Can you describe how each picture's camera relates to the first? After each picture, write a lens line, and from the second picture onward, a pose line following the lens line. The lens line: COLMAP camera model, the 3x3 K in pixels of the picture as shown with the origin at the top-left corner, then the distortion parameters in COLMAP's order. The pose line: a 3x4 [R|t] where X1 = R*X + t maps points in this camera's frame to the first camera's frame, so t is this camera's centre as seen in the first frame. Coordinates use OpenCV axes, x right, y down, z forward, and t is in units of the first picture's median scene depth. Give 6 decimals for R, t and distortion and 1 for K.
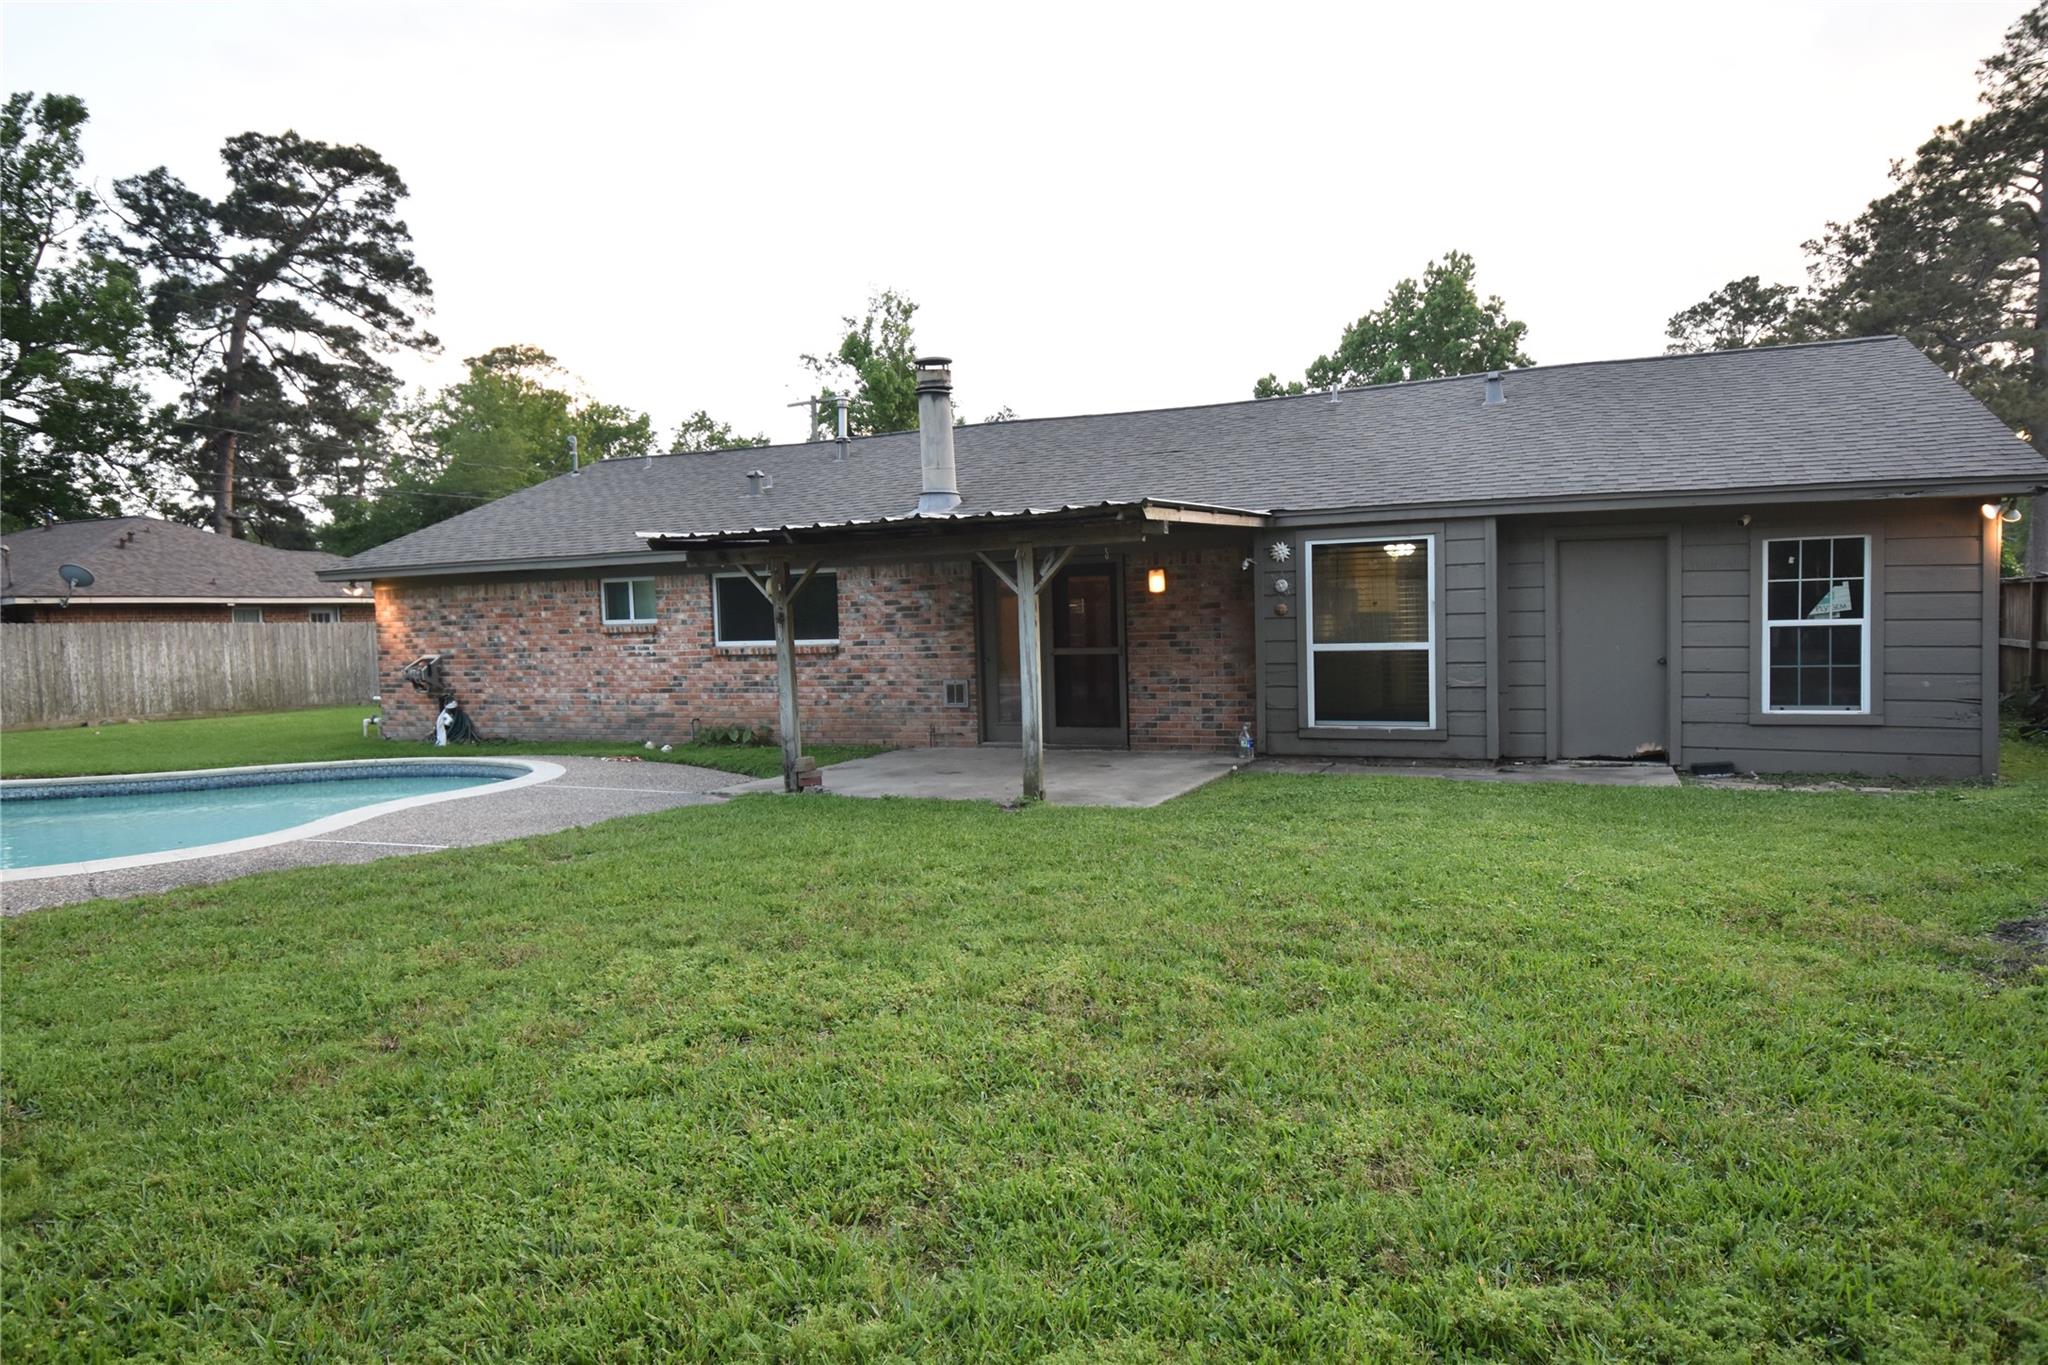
lens RADIAL K [[1249.5, 0, 1023.0], [0, 1249.5, 687.5], [0, 0, 1]] dist [0.035494, -0.042782]
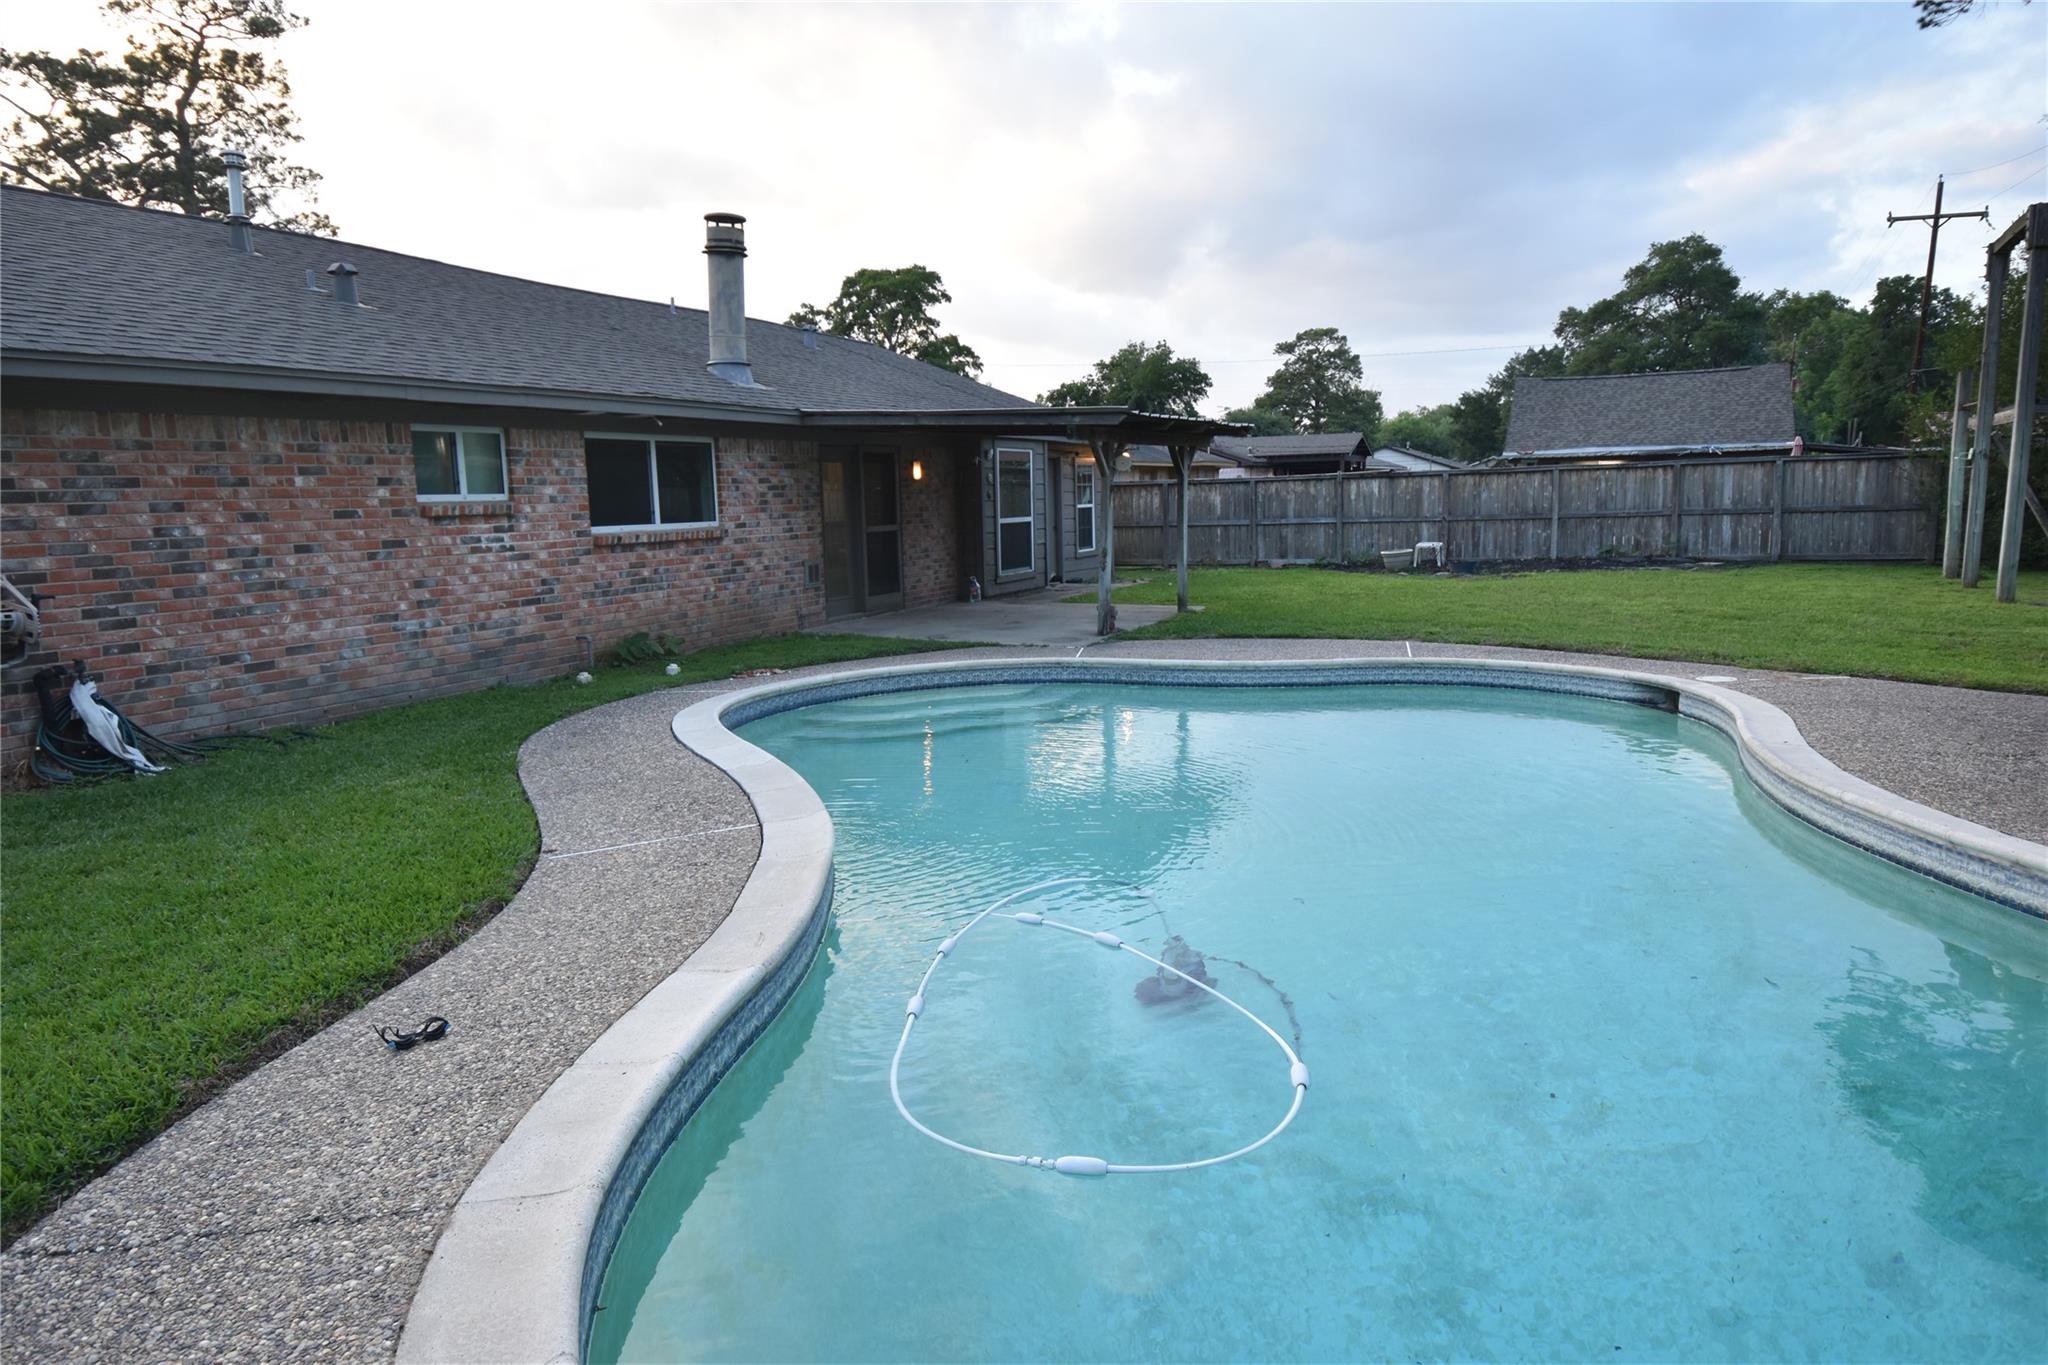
lens RADIAL K [[1249.5, 0, 1031.3], [0, 1249.5, 688.6], [0, 0, 1]] dist [0.035494, -0.042782]
pose [[0.014511, -0.132756, 0.991043, -0.967861], [0.069899, 0.988857, 0.131440, -0.021560], [-0.997449, 0.067365, 0.023628, 0.728759]]
